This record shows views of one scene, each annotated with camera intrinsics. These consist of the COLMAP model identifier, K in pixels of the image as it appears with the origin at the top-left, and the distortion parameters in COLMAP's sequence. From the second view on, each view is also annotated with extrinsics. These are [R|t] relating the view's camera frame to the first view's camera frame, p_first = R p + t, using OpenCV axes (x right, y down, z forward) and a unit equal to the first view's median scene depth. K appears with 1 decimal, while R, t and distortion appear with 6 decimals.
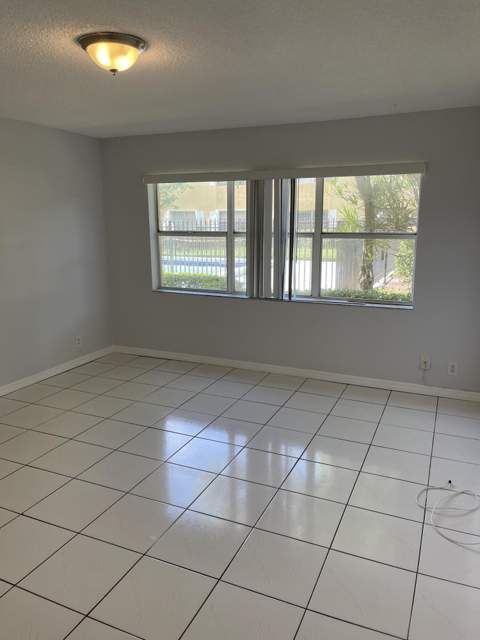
lens RADIAL K [[481.9, 0, 240.0], [0, 481.9, 320.0], [0, 0, 1]] dist [0.095076, -0.128448]
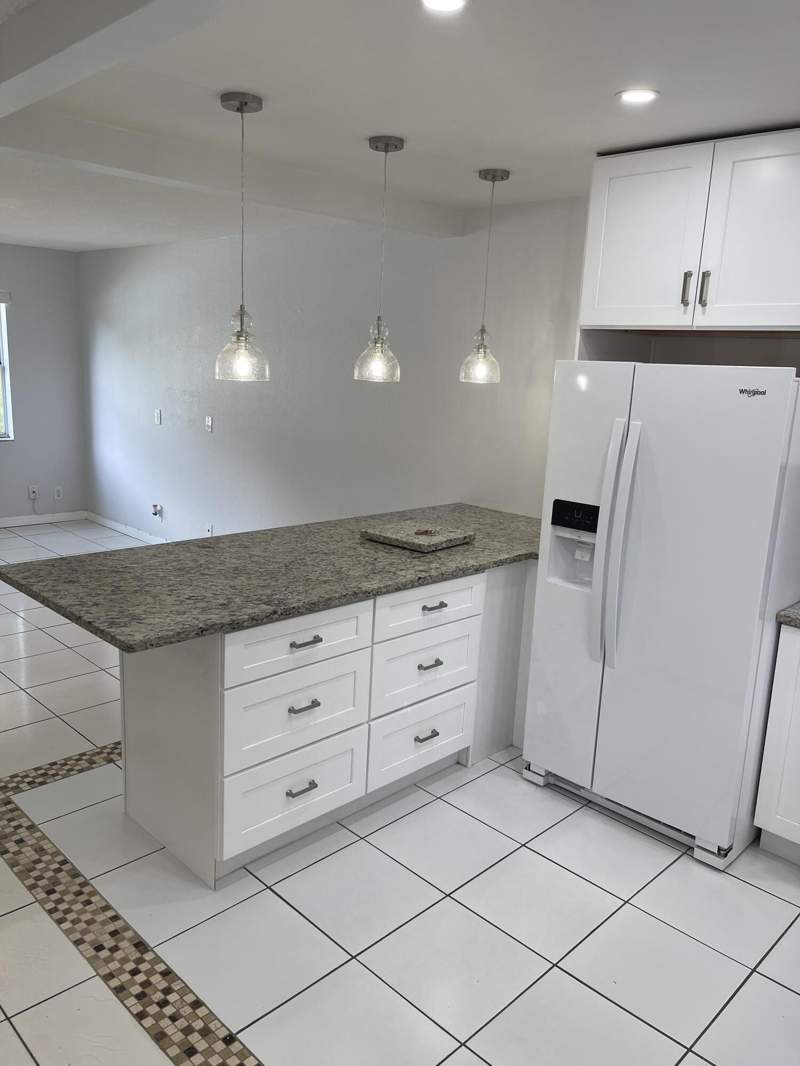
lens RADIAL K [[802.6, 0, 400.0], [0, 802.6, 533.0], [0, 0, 1]] dist [0.095076, -0.128448]
pose [[0.355276, -0.181832, 0.916906, -0.821839], [0.144452, 0.979795, 0.138333, 0.042427], [-0.923533, 0.083303, 0.374363, -0.290883]]
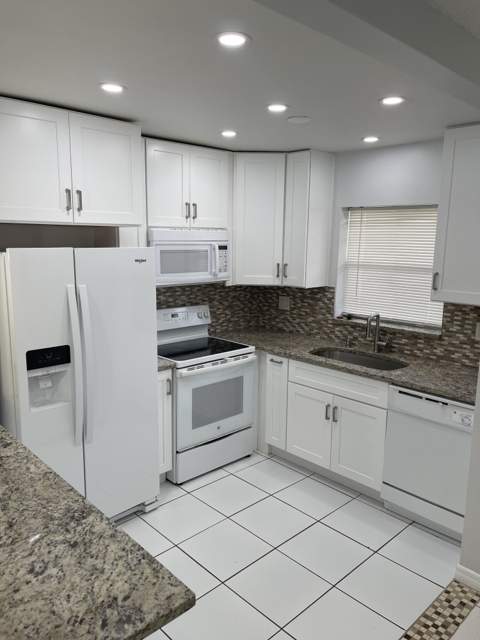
lens RADIAL K [[481.9, 0, 240.0], [0, 481.9, 320.0], [0, 0, 1]] dist [0.095076, -0.128448]
pose [[-0.925193, -0.080930, 0.370767, -0.581673], [0.061238, 0.932355, 0.356321, -0.076657], [-0.374523, 0.352371, -0.857652, 0.174631]]
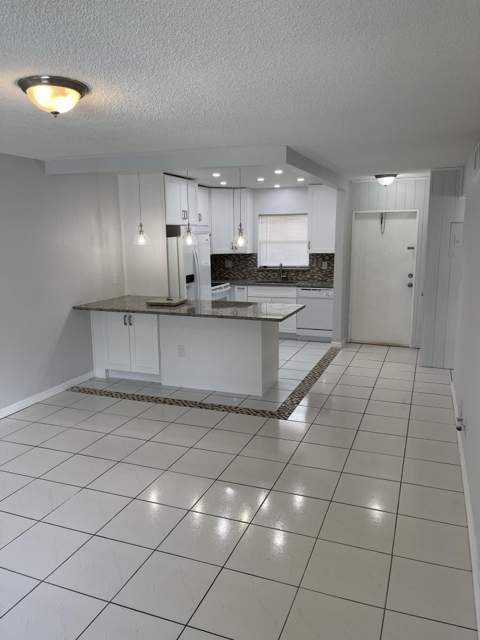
lens RADIAL K [[481.9, 0, 240.0], [0, 481.9, 320.0], [0, 0, 1]] dist [0.095076, -0.128448]
pose [[-0.999005, 0.017981, -0.040822, -0.278265], [0.001263, 0.926189, 0.377057, -0.253958], [0.044589, 0.376631, -0.925290, 1.074453]]
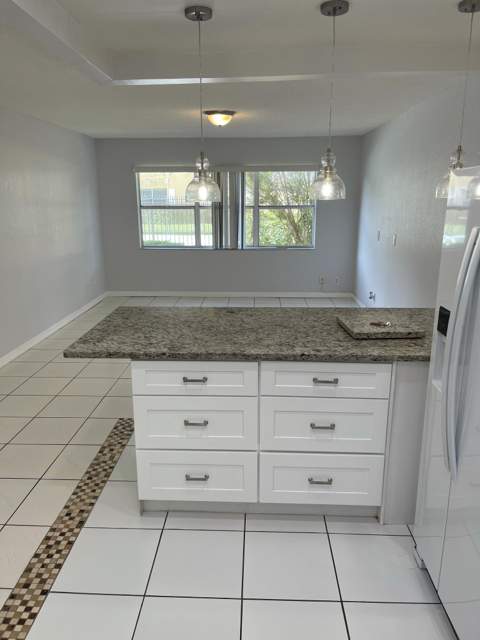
lens RADIAL K [[481.9, 0, 240.0], [0, 481.9, 320.0], [0, 0, 1]] dist [0.095076, -0.128448]
pose [[0.929736, -0.095547, 0.355614, -0.484388], [0.079691, 0.995072, 0.059008, 0.096694], [-0.359499, -0.026522, 0.932768, -0.482648]]
